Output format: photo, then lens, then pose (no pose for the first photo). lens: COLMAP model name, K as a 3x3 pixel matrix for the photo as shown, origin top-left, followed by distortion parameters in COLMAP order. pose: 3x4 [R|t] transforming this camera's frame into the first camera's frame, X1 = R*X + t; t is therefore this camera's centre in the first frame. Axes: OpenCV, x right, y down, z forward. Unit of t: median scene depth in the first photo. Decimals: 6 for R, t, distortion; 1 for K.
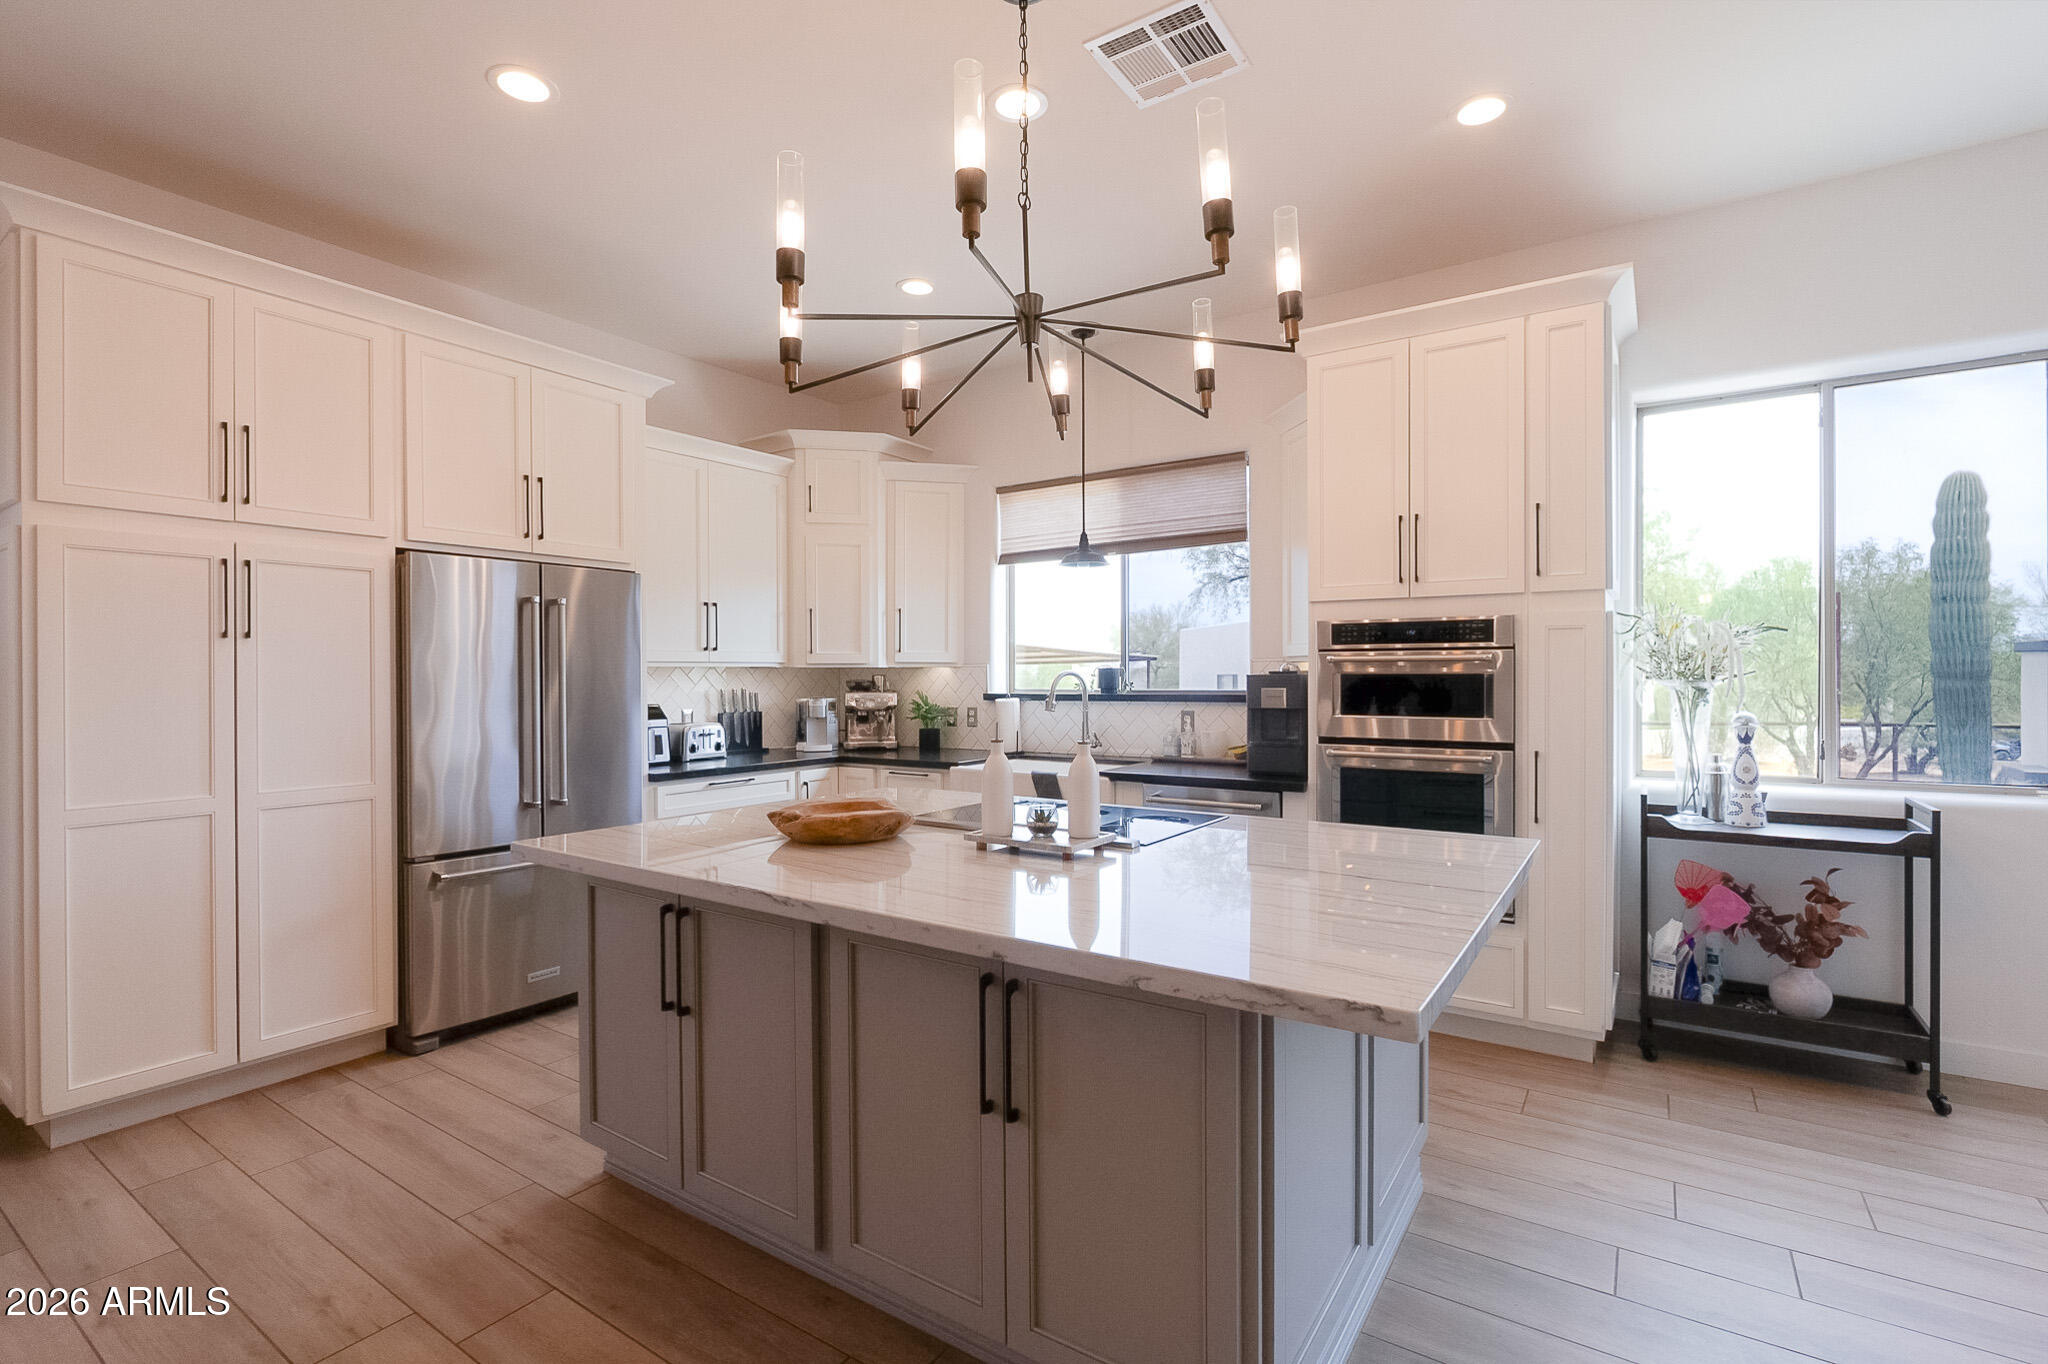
lens RADIAL K [[932.4, 0, 1018.3], [0, 932.4, 683.2], [0, 0, 1]] dist [-0.013780, 0.001188]
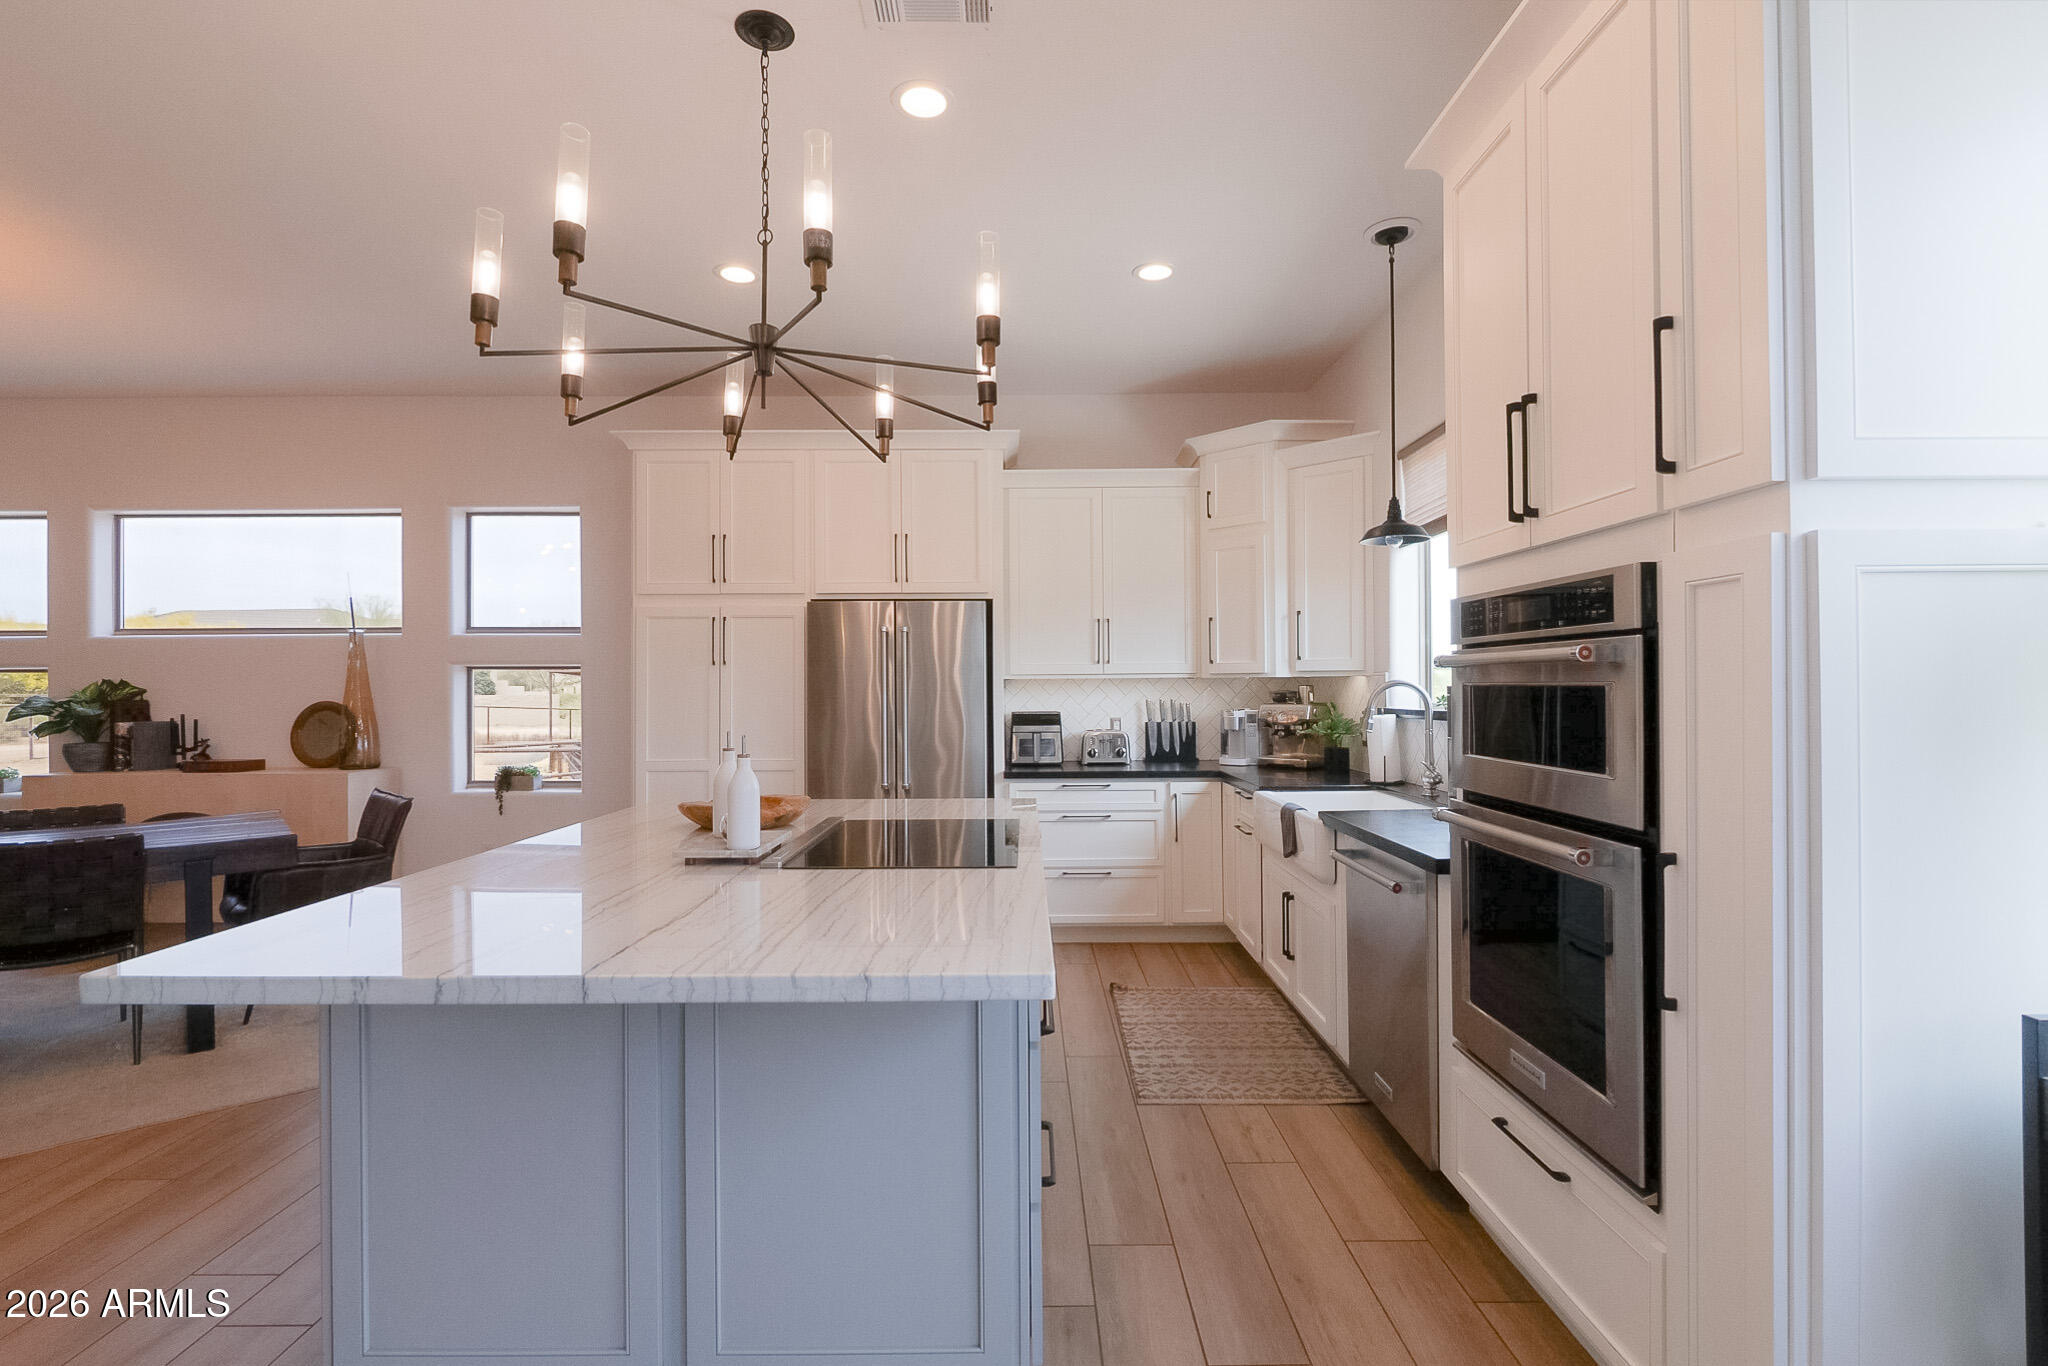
lens RADIAL K [[932.4, 0, 1026.0], [0, 932.4, 679.0], [0, 0, 1]] dist [-0.013780, 0.001188]
pose [[0.568750, -0.007444, -0.822476, 0.501723], [-0.003395, 0.999929, -0.011398, -0.004368], [0.822503, 0.009275, 0.568685, 0.309553]]
